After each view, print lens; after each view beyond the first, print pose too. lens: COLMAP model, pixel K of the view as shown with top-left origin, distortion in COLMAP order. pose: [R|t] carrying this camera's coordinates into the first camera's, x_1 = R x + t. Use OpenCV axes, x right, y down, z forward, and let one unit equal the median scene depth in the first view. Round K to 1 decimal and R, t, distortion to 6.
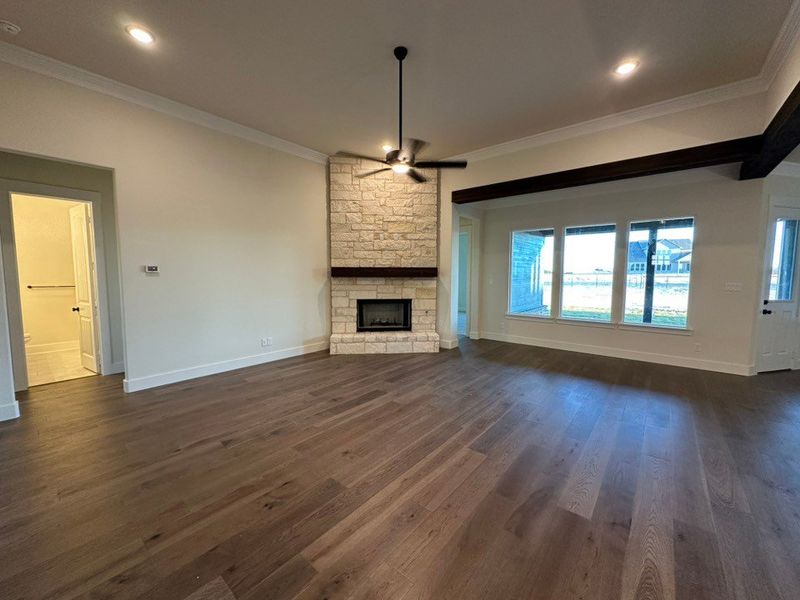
lens RADIAL K [[319.7, 0, 400.0], [0, 319.7, 300.0], [0, 0, 1]] dist [-0.002898, 0.000309]
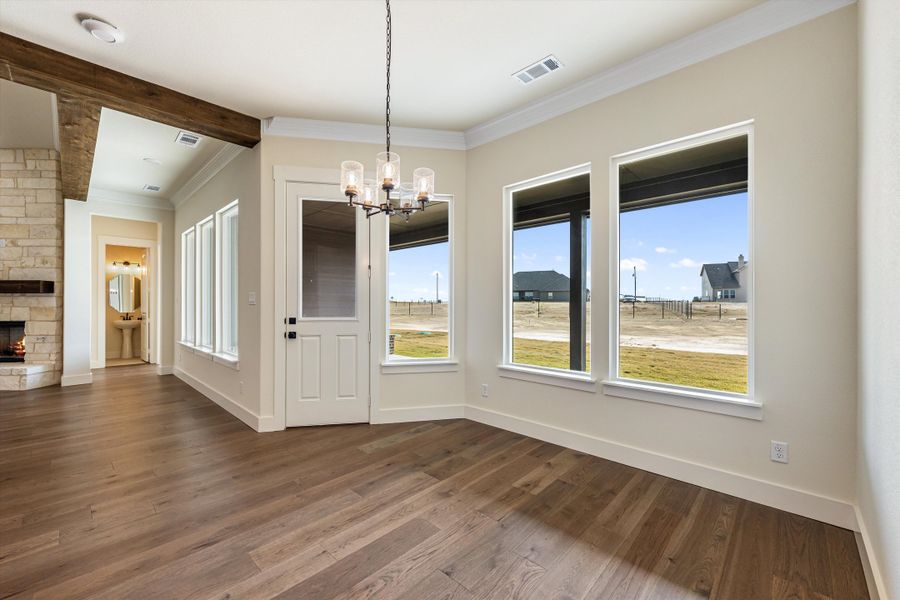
lens RADIAL K [[366.2, 0, 440.3], [0, 366.2, 304.5], [0, 0, 1]] dist [-0.000165, -0.000160]
pose [[0.996742, -0.003276, -0.080588, 1.214914], [-0.003277, 0.996705, -0.081043, 0.027832], [0.080588, 0.081043, 0.993447, 0.200550]]
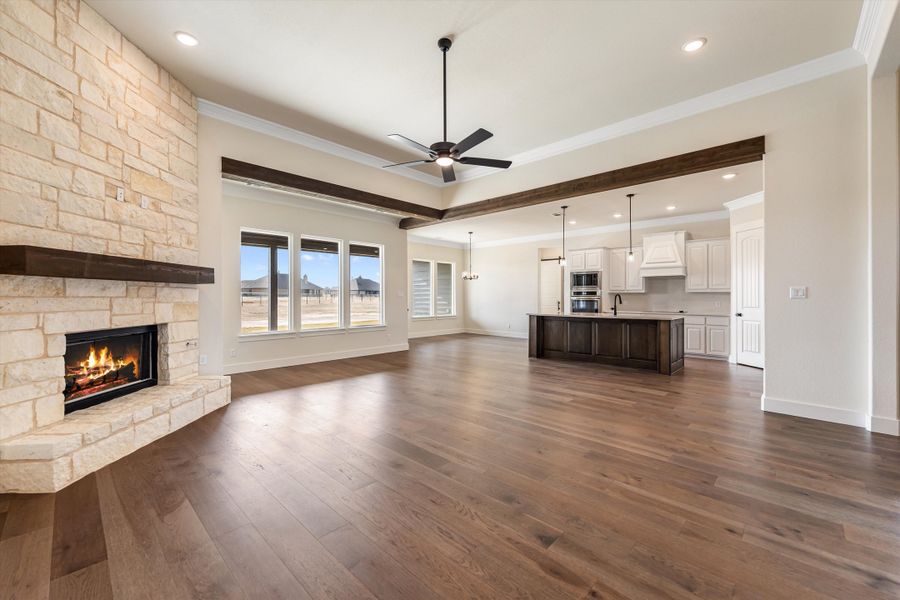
lens RADIAL K [[368.1, 0, 446.0], [0, 368.1, 295.7], [0, 0, 1]] dist [-0.000538, -0.000514]
pose [[0.069029, -0.001721, 0.997613, -0.590827], [0.084329, 0.996429, -0.004116, -0.008079], [-0.994044, 0.084412, 0.068928, 0.526044]]
